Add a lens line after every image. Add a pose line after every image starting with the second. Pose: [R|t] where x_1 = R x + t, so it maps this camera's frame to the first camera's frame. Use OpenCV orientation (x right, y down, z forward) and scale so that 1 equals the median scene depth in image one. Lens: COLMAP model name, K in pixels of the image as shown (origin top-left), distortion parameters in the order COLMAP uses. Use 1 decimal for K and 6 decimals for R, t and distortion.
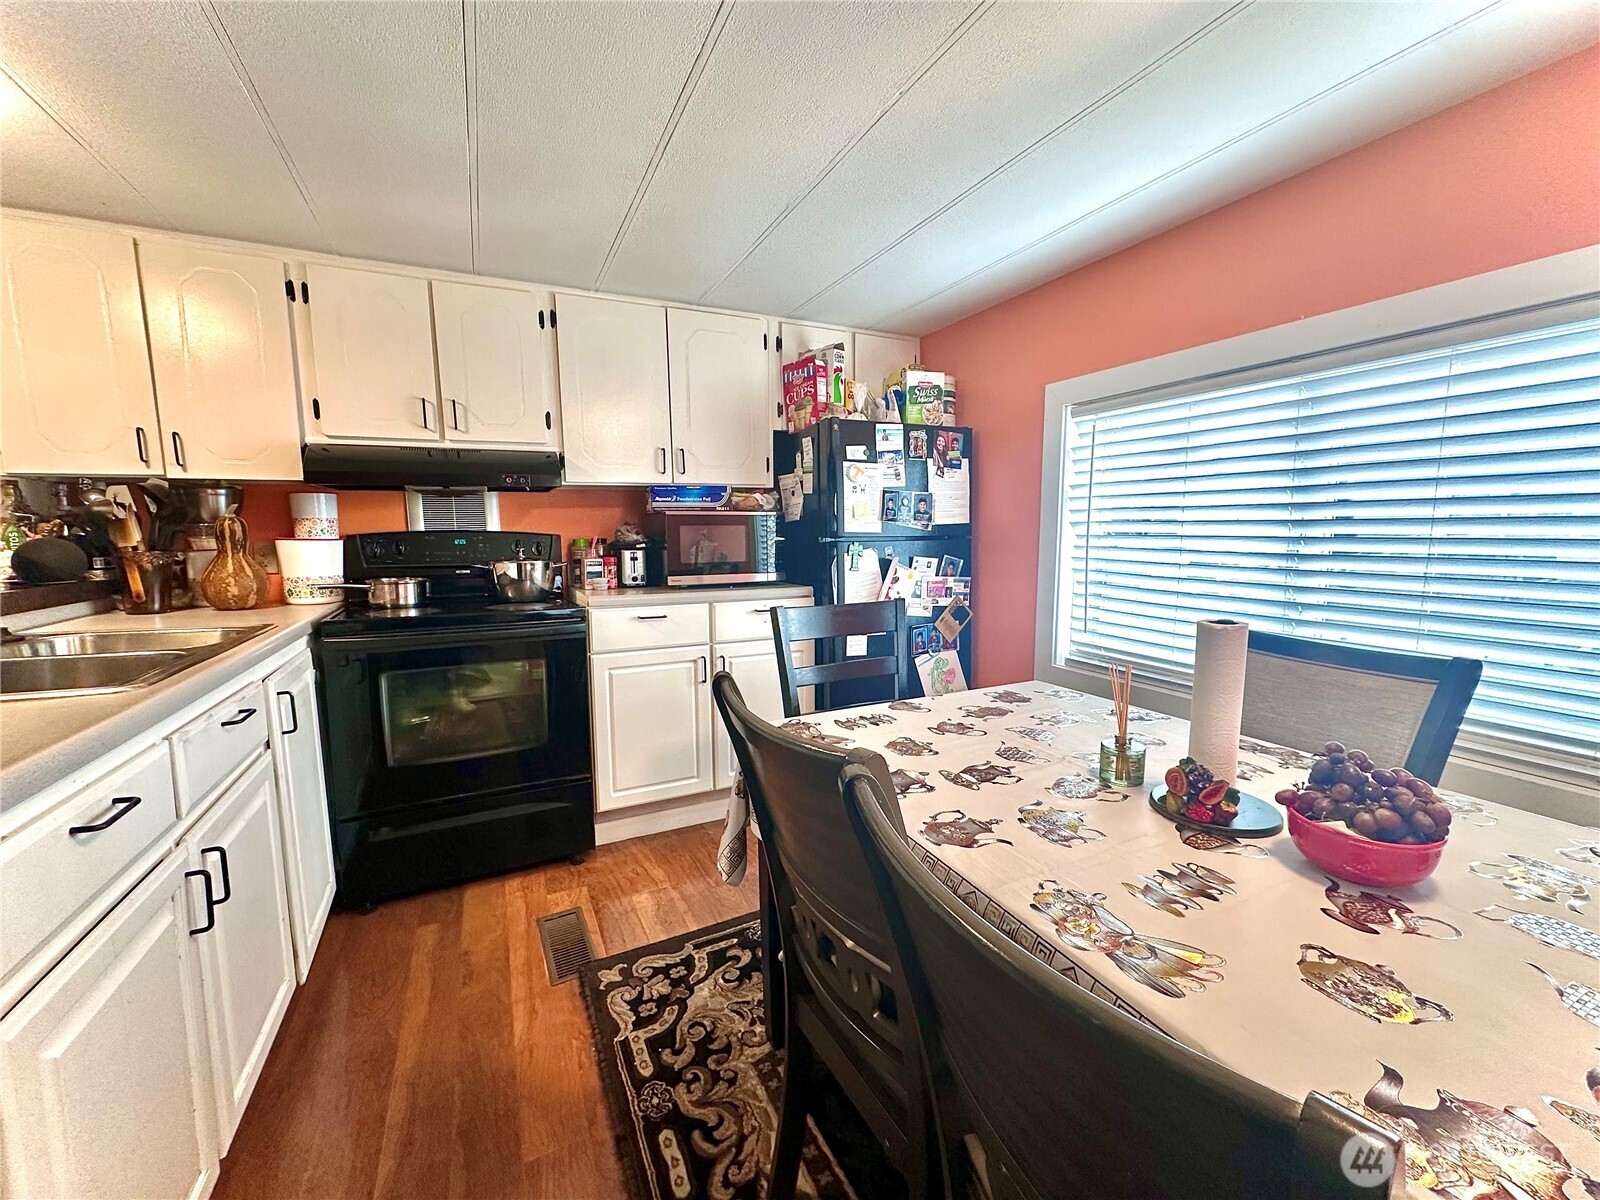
lens RADIAL K [[635.4, 0, 800.0], [0, 635.4, 600.0], [0, 0, 1]] dist [-0.003309, 0.000232]
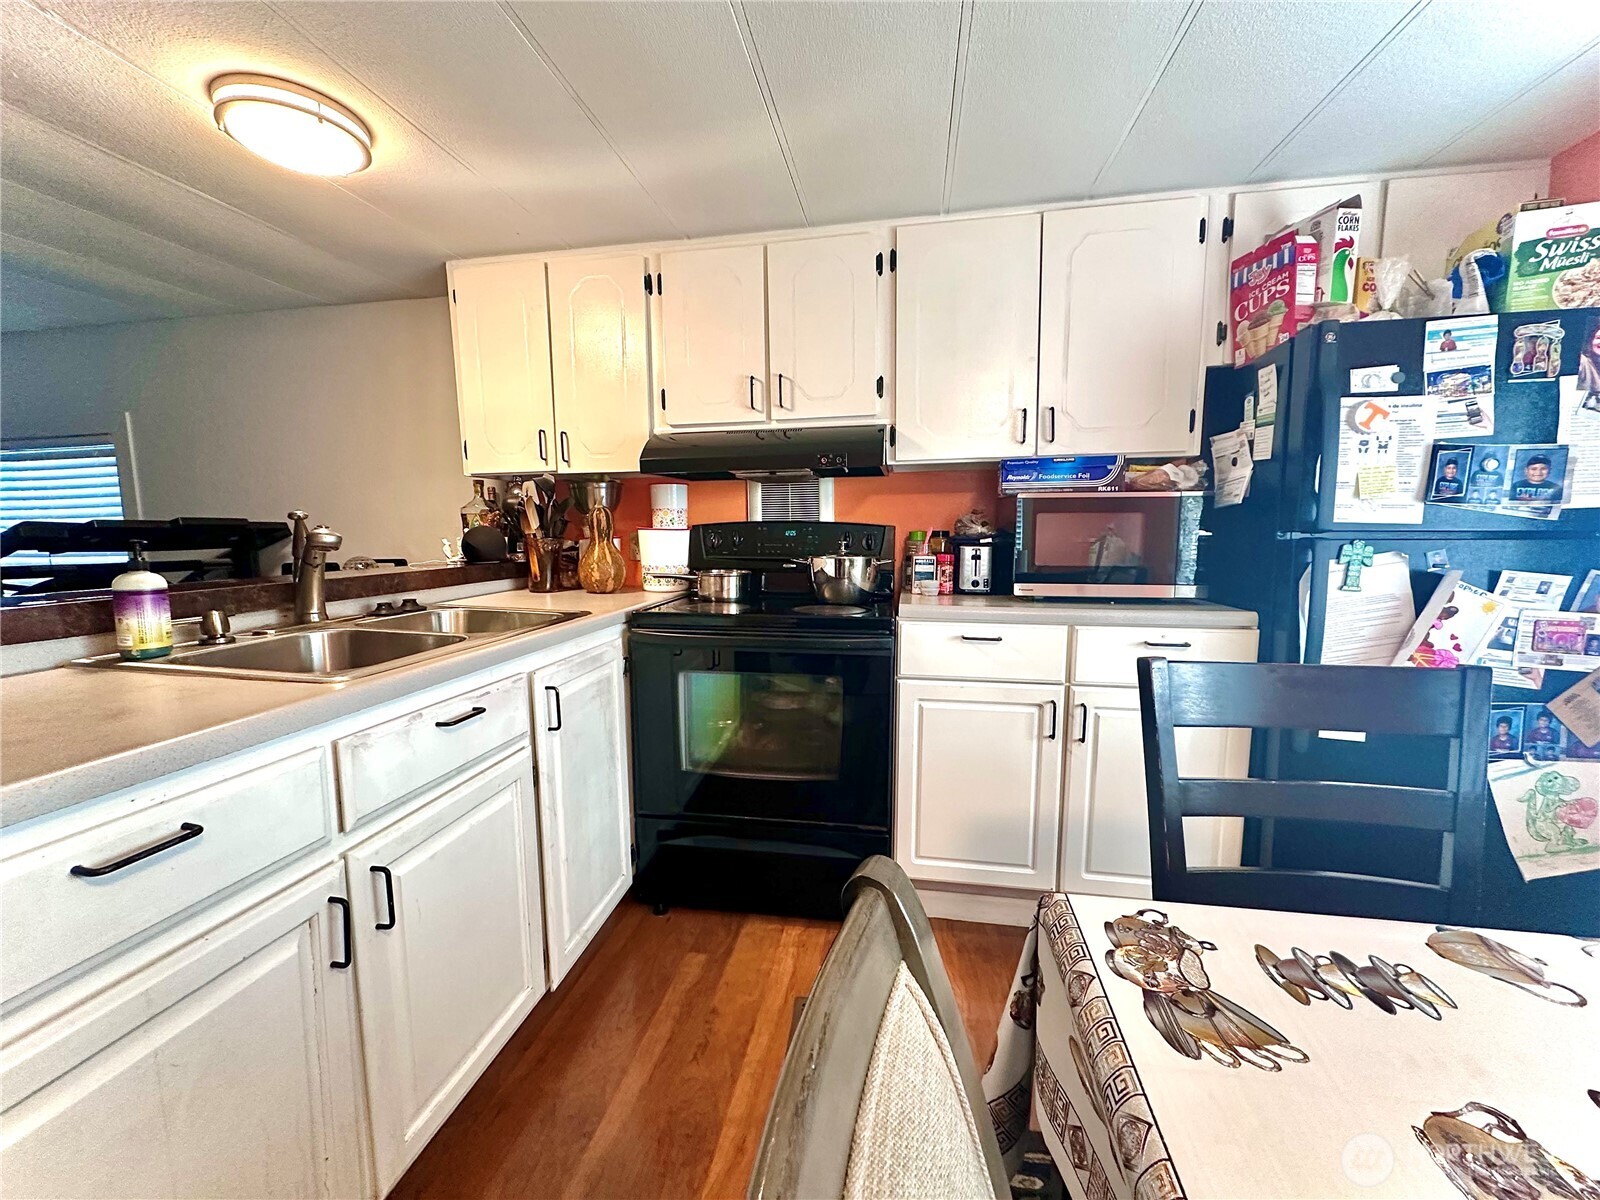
lens RADIAL K [[635.4, 0, 800.0], [0, 635.4, 600.0], [0, 0, 1]] dist [-0.003309, 0.000232]
pose [[0.806902, 0.071202, -0.586378, 0.021884], [-0.066681, 0.997343, 0.029347, -0.021981], [0.586910, 0.015420, 0.809506, 0.254487]]
